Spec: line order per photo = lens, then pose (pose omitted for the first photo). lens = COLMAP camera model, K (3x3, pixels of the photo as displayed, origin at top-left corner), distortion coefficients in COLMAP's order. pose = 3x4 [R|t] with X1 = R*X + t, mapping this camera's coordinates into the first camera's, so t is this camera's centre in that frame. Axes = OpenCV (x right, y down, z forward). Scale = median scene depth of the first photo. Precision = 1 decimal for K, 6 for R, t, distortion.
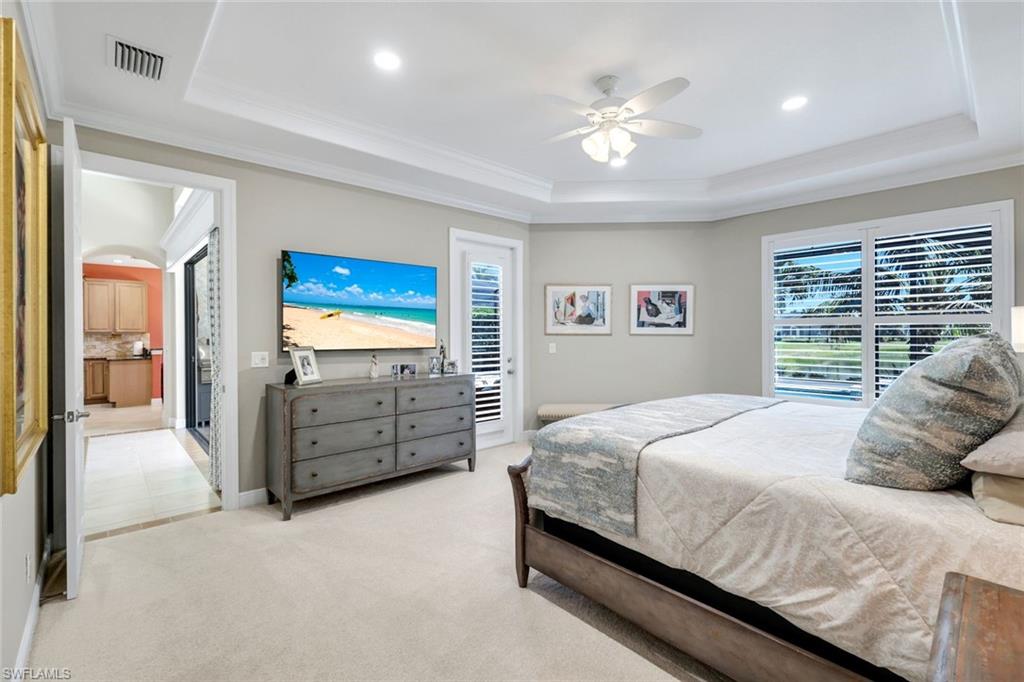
lens RADIAL K [[451.7, 0, 516.1], [0, 451.7, 331.9], [0, 0, 1]] dist [0.002022, 0.000517]
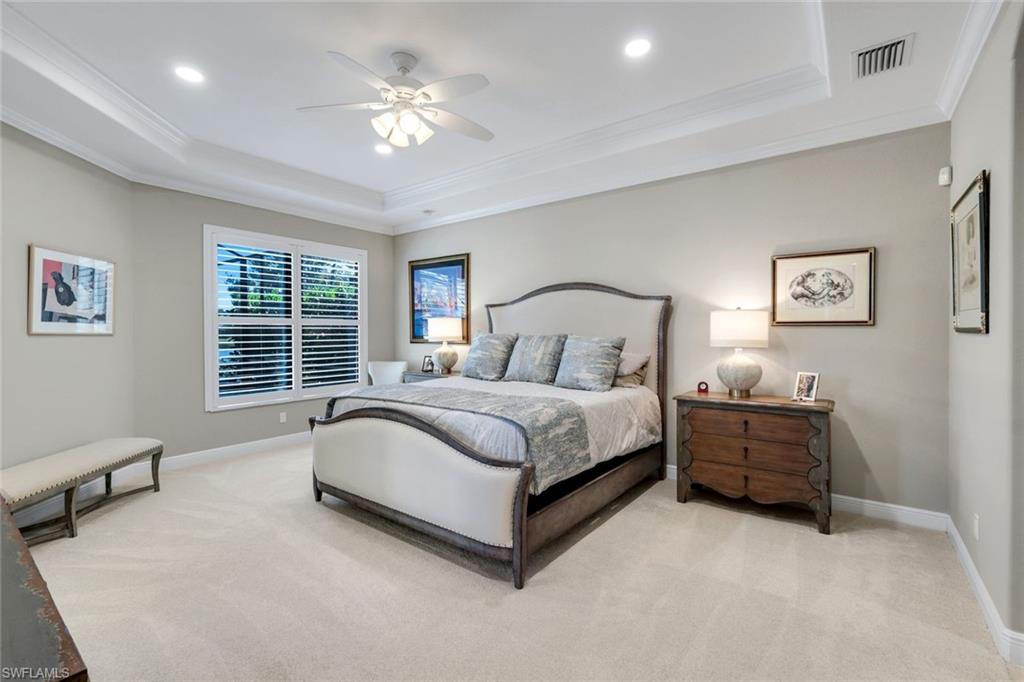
lens RADIAL K [[451.7, 0, 516.1], [0, 451.7, 331.9], [0, 0, 1]] dist [0.002022, 0.000517]
pose [[-0.182657, -0.000411, 0.983177, -0.496859], [0.002630, 0.999996, 0.000906, 0.004473], [-0.983173, 0.002751, -0.182655, 0.623170]]
